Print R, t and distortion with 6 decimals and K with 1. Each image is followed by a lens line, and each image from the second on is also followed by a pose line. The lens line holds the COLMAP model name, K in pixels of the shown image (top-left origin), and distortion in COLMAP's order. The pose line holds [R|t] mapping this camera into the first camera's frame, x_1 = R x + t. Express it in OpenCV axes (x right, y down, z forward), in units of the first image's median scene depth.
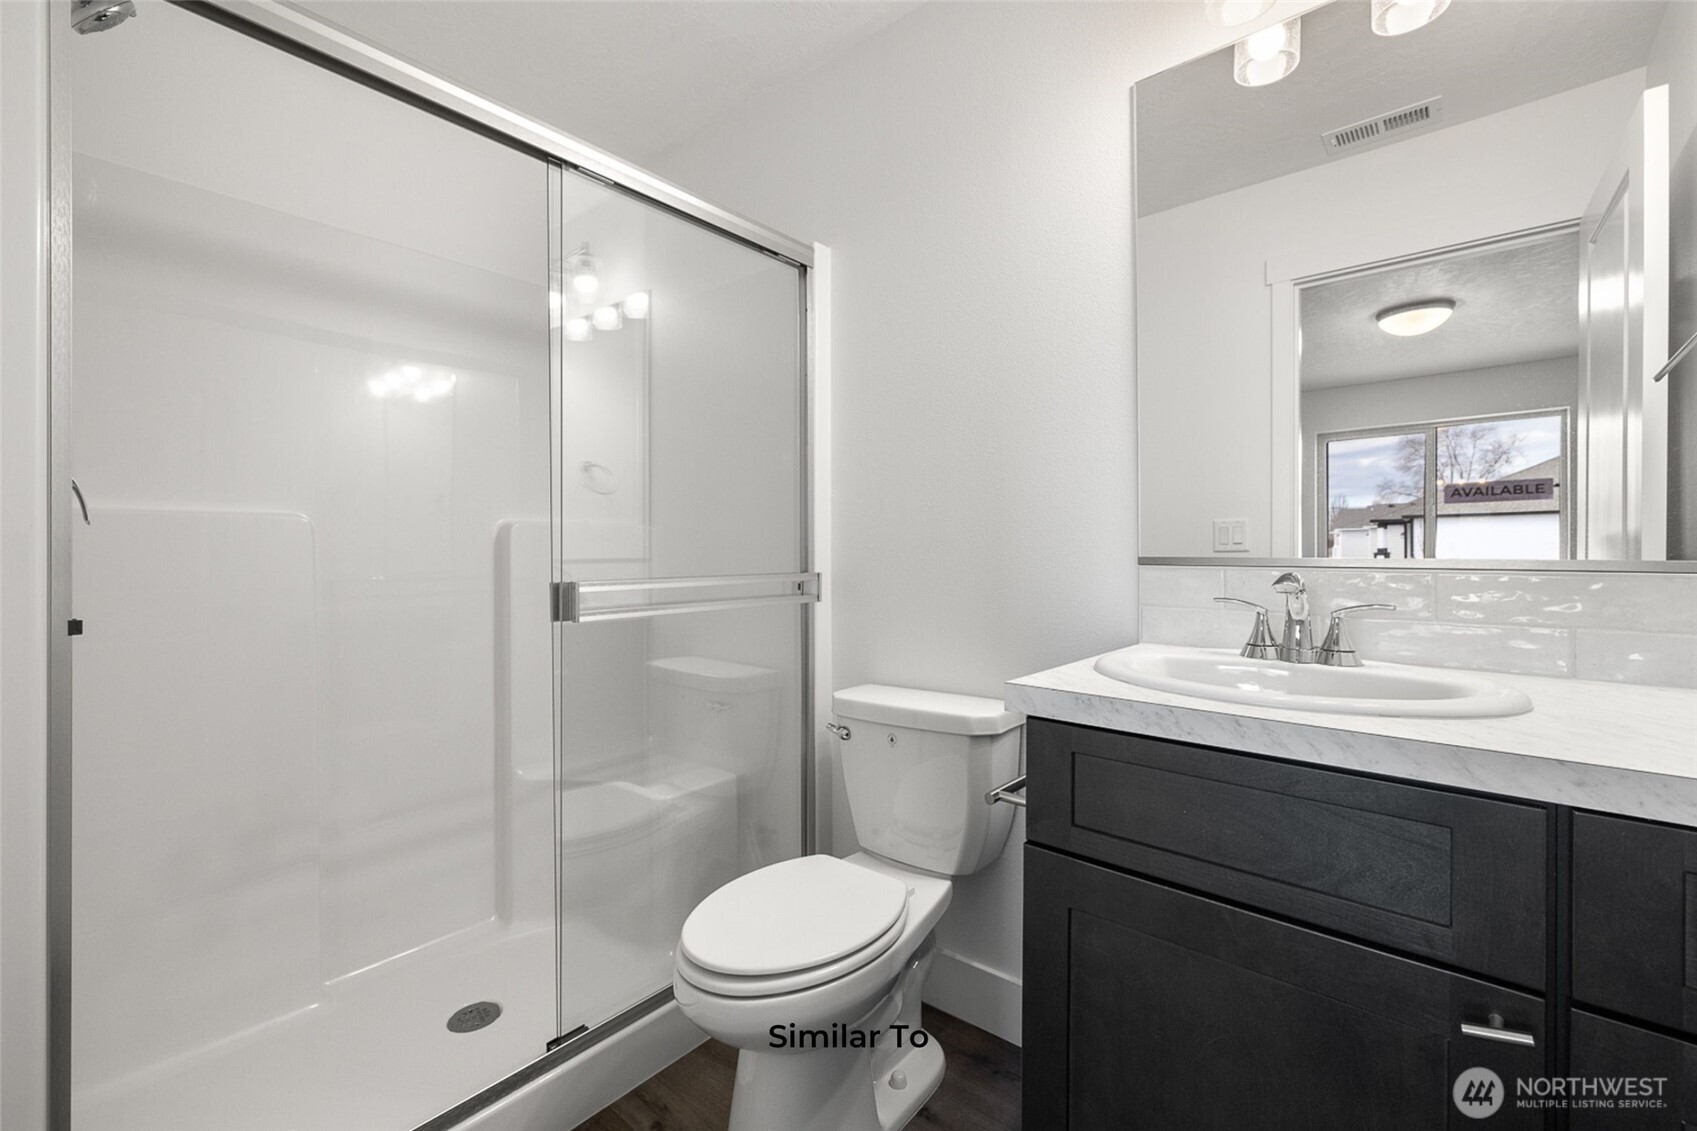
lens RADIAL K [[712.8, 0, 853.2], [0, 712.8, 562.2], [0, 0, 1]] dist [-0.001568, -0.000624]
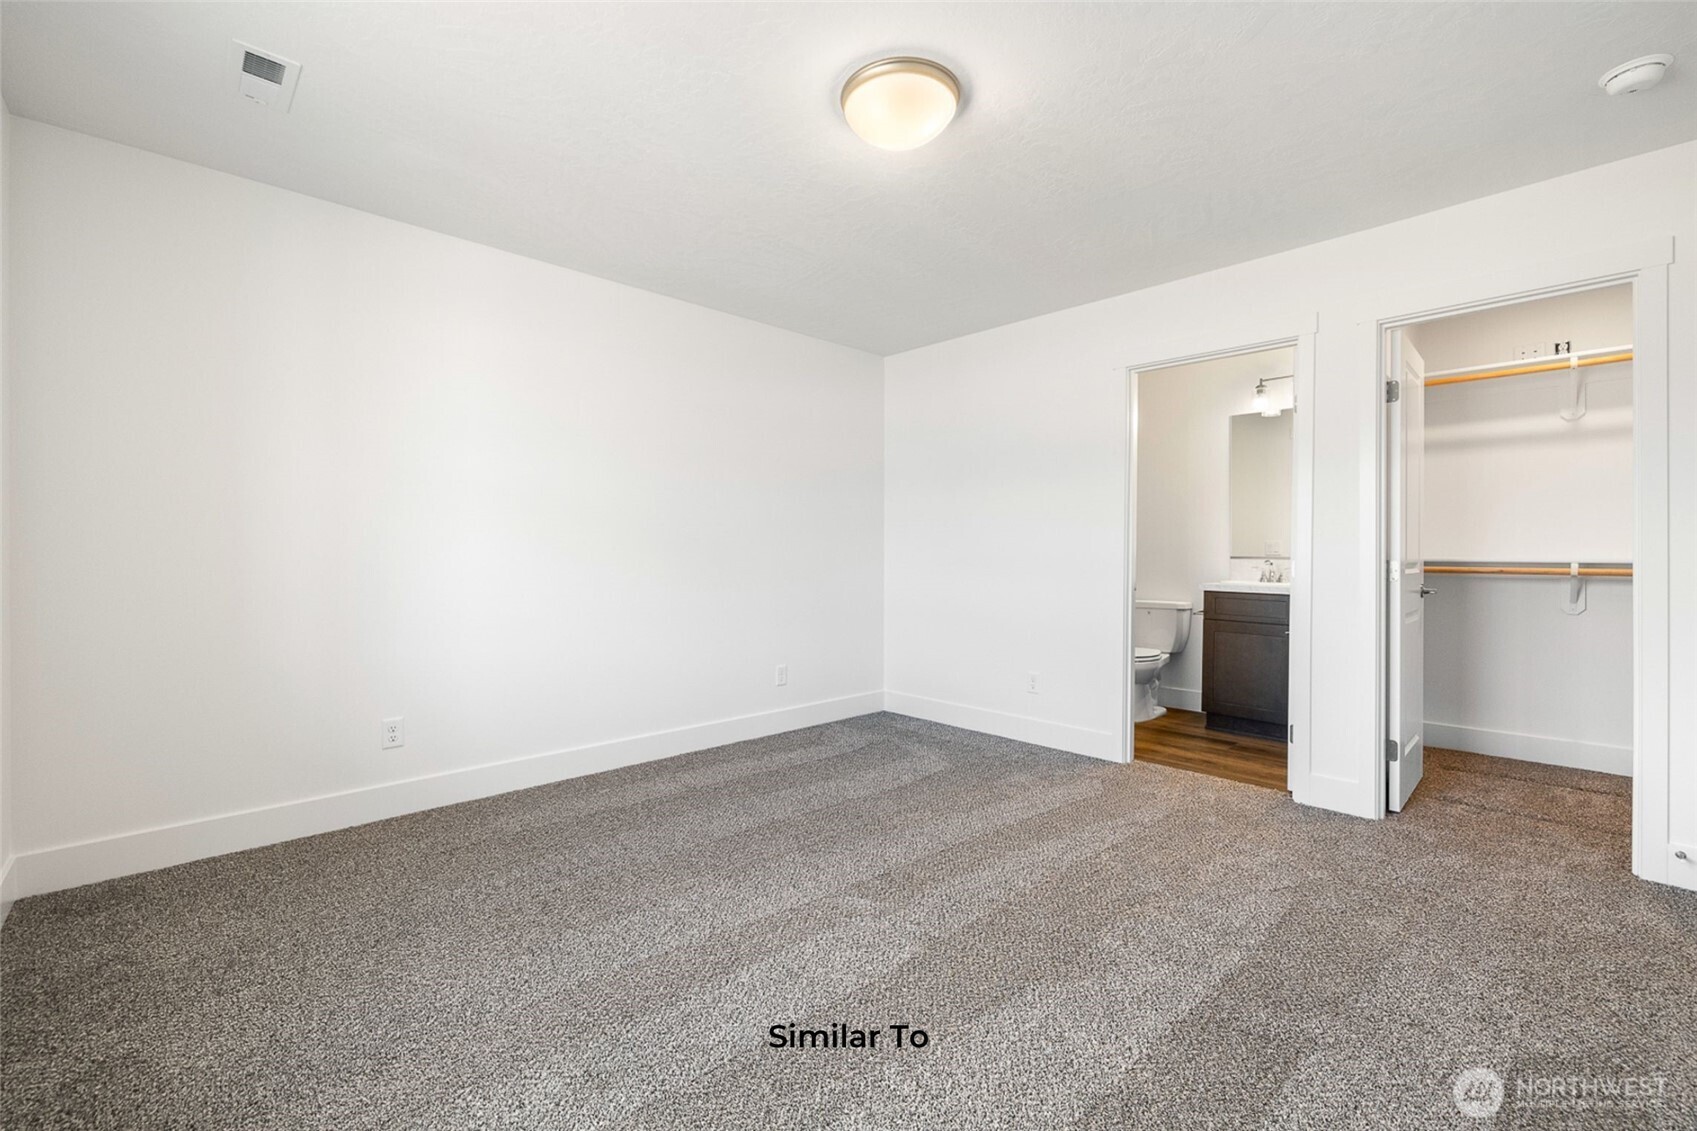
lens RADIAL K [[712.8, 0, 842.5], [0, 712.8, 558.2], [0, 0, 1]] dist [-0.001568, -0.000624]
pose [[0.993179, 0.012407, -0.115935, -1.287240], [-0.012638, 0.999919, -0.001253, 0.035951], [0.115910, 0.002709, 0.993256, -3.188476]]
